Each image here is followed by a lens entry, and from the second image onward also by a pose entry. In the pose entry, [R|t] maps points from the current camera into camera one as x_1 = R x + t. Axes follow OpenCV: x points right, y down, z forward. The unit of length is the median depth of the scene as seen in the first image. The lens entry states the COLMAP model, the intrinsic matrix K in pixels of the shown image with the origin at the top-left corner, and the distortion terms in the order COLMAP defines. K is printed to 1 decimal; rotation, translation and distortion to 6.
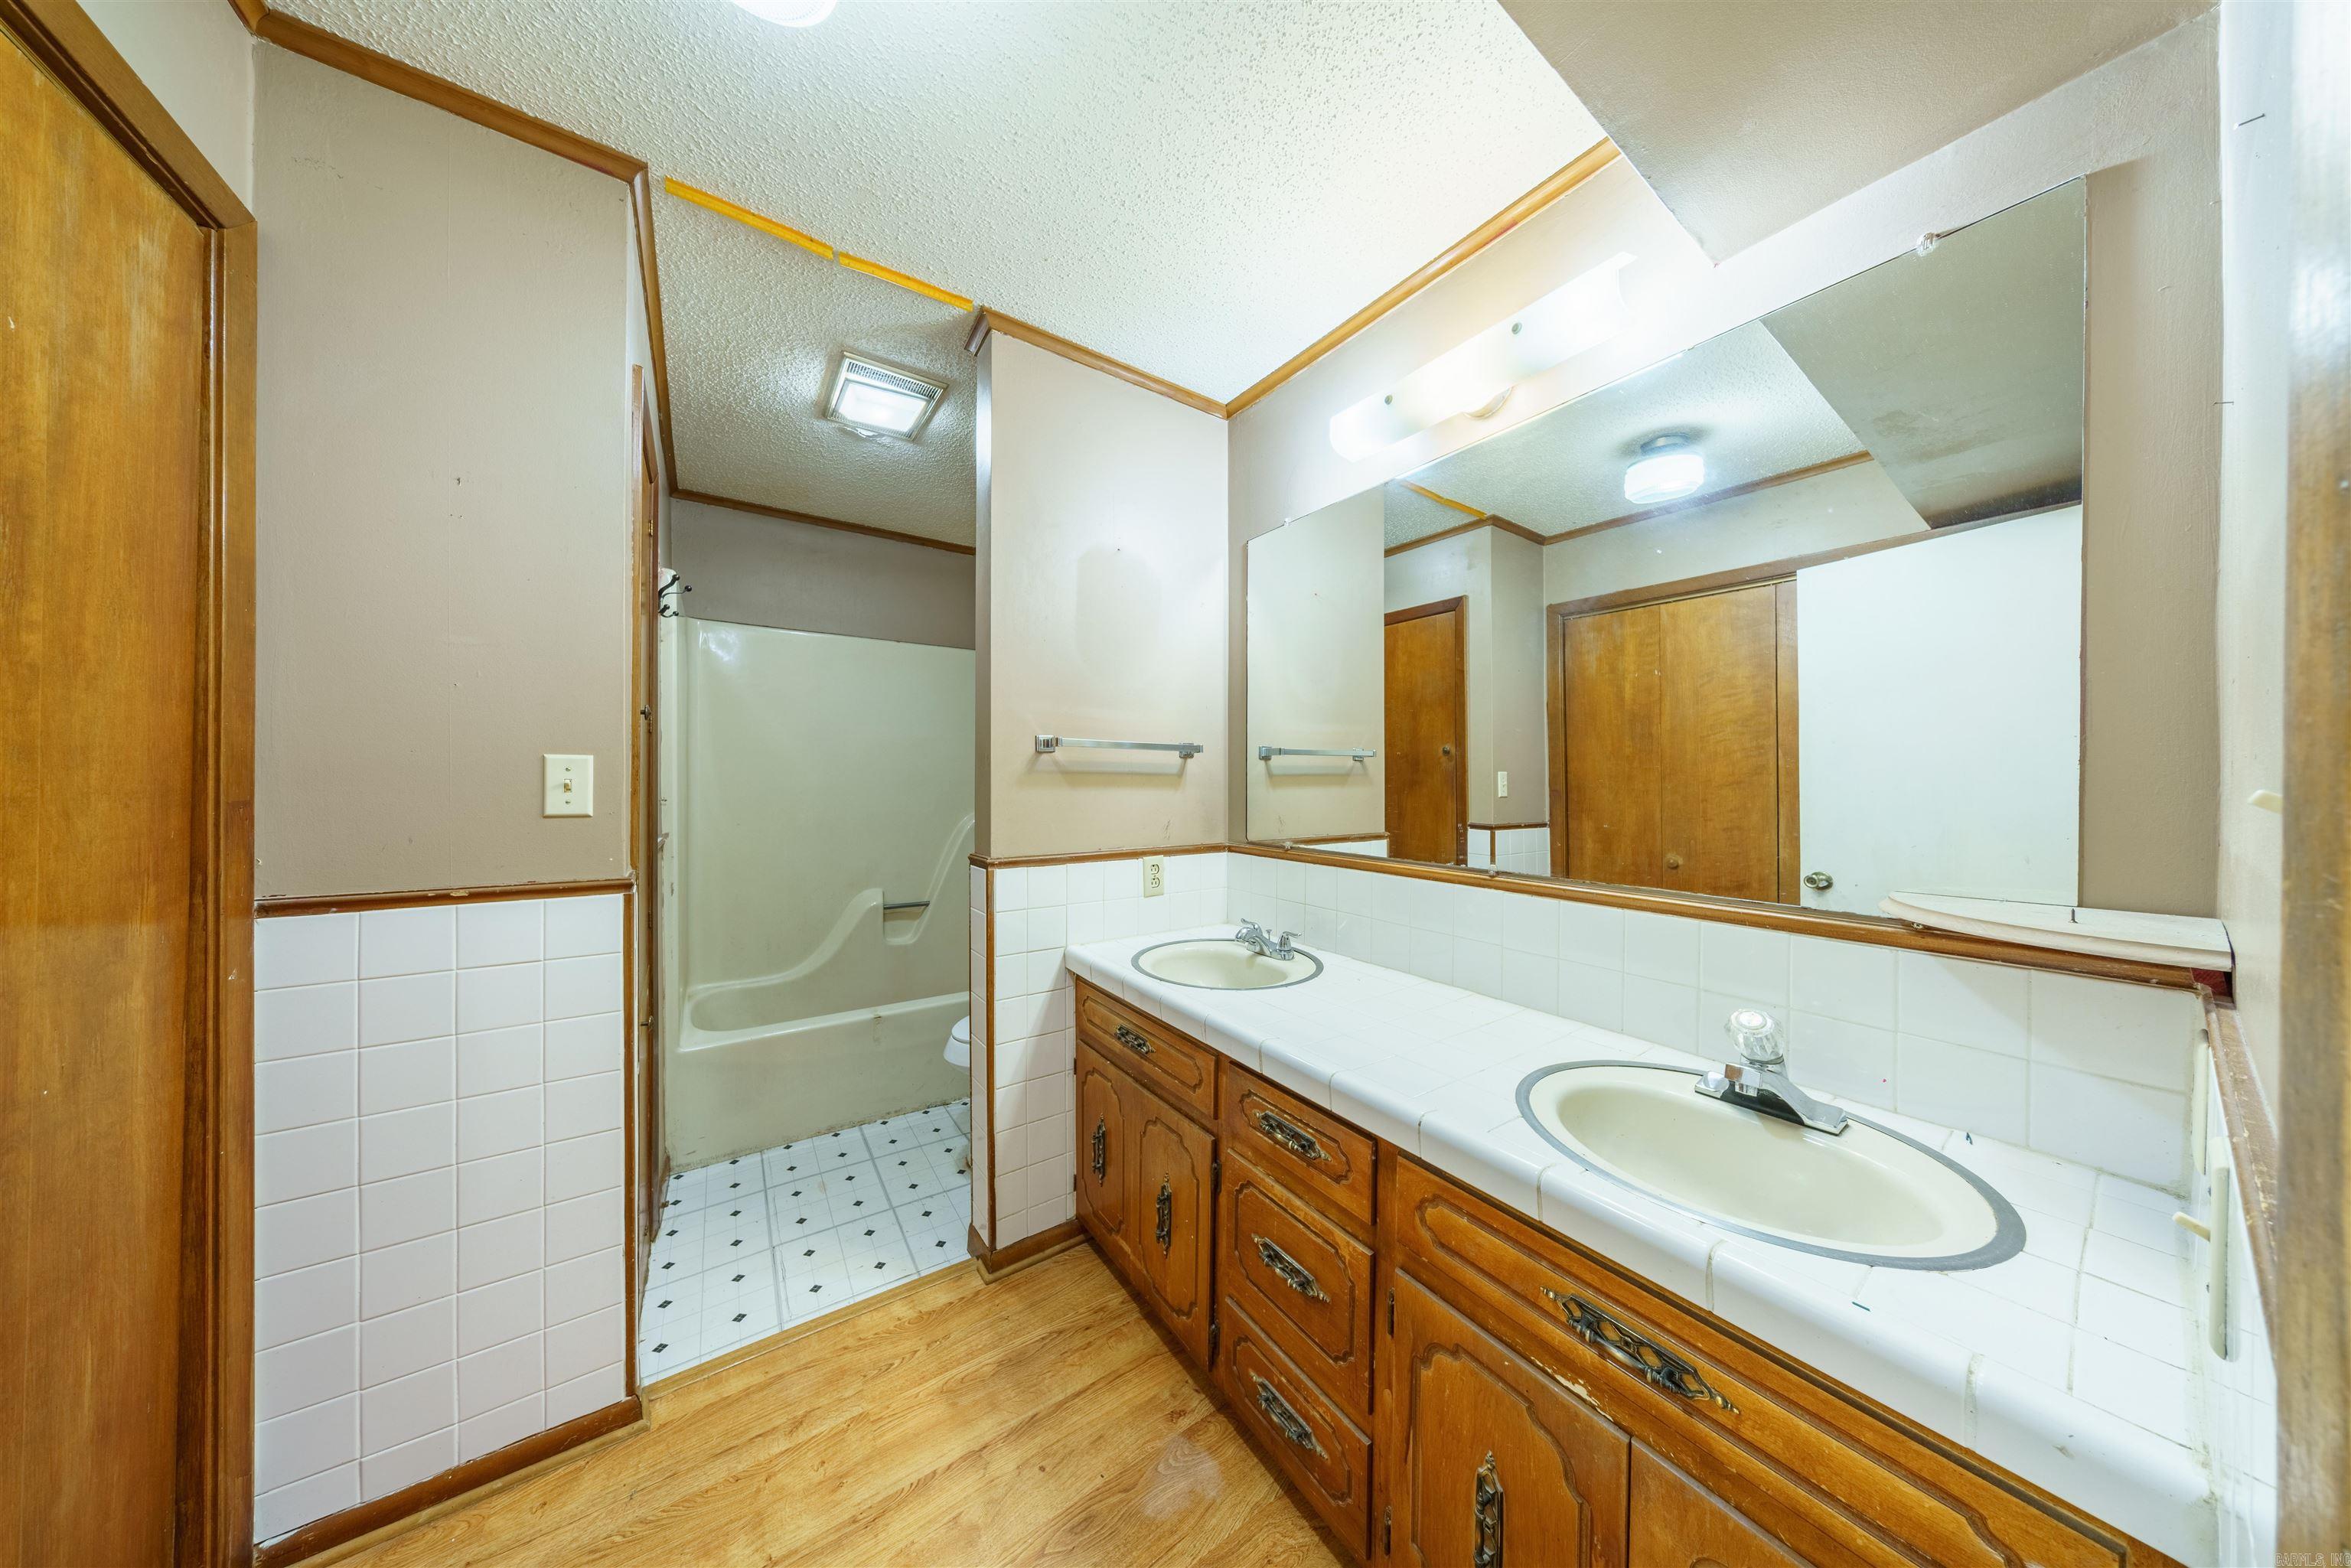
lens RADIAL K [[669.1, 0, 1181.0], [0, 669.1, 781.7], [0, 0, 1]] dist [0.000158, 0.000000]
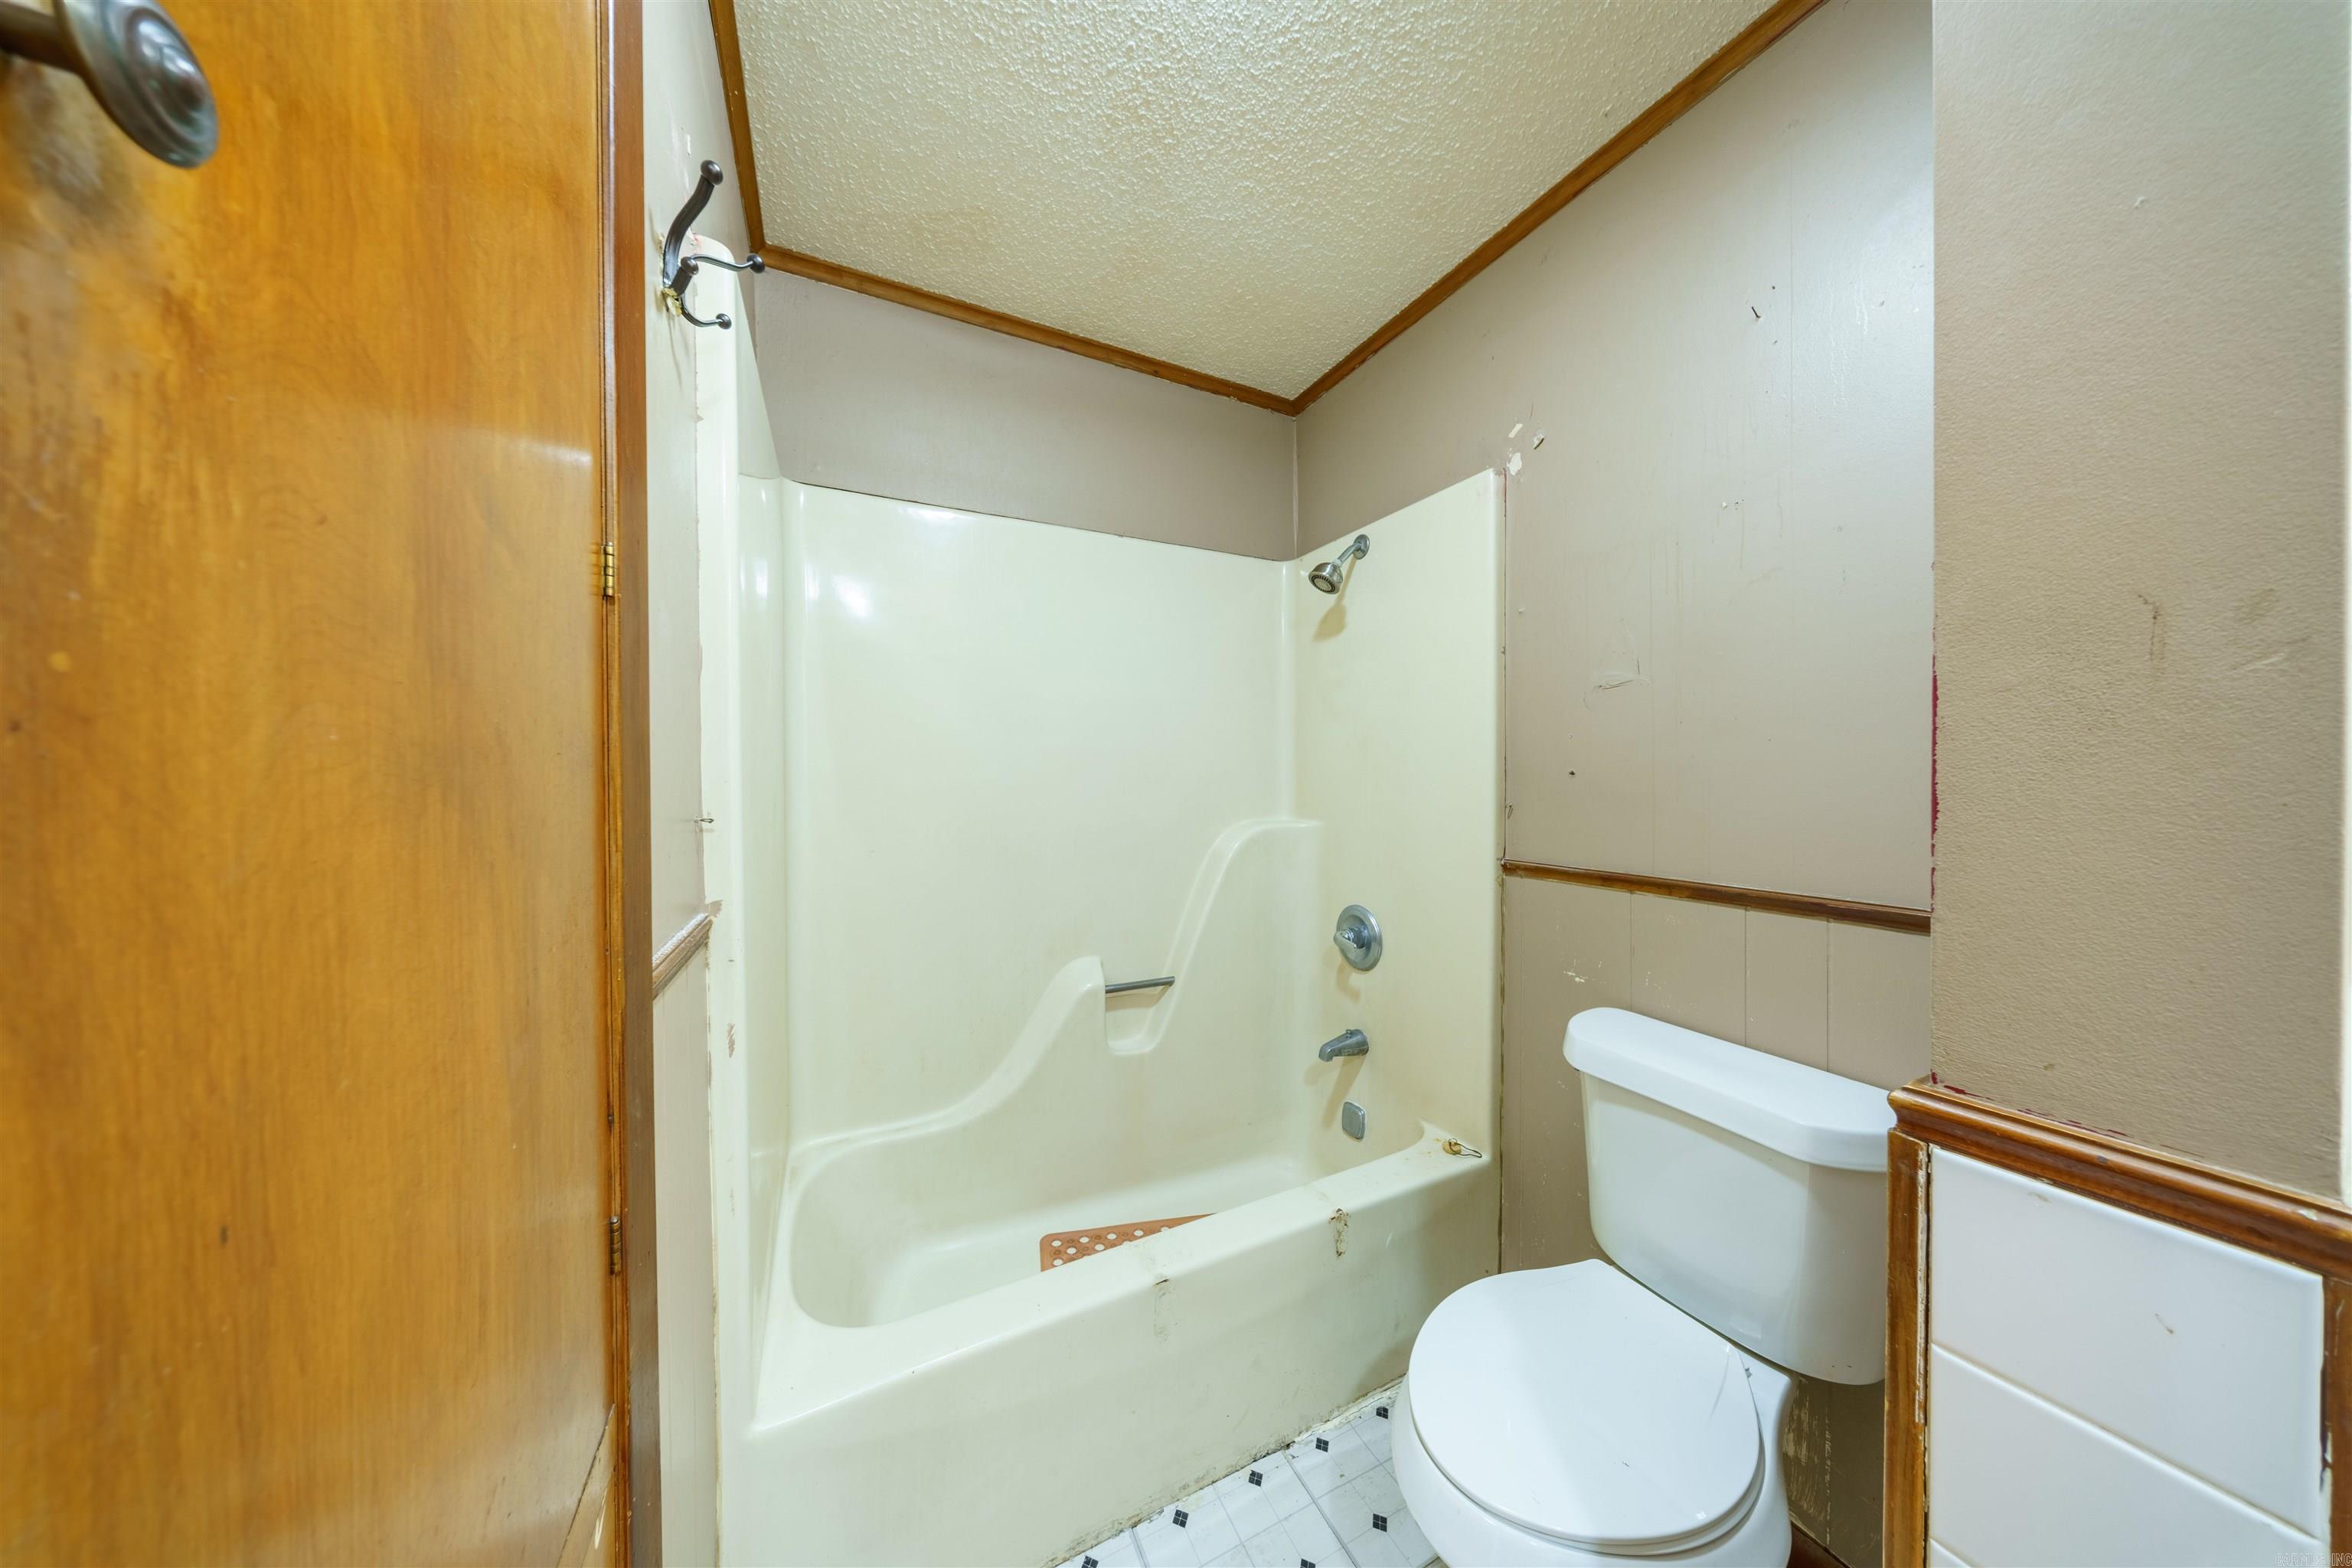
lens RADIAL K [[669.4, 0, 1167.4], [0, 669.4, 782.6], [0, 0, 1]] dist [0.000158, 0.000000]
pose [[0.988593, -0.007793, -0.150411, -0.314463], [0.009530, 0.999896, 0.010835, 0.003598], [0.150311, -0.012145, 0.988564, 0.458632]]
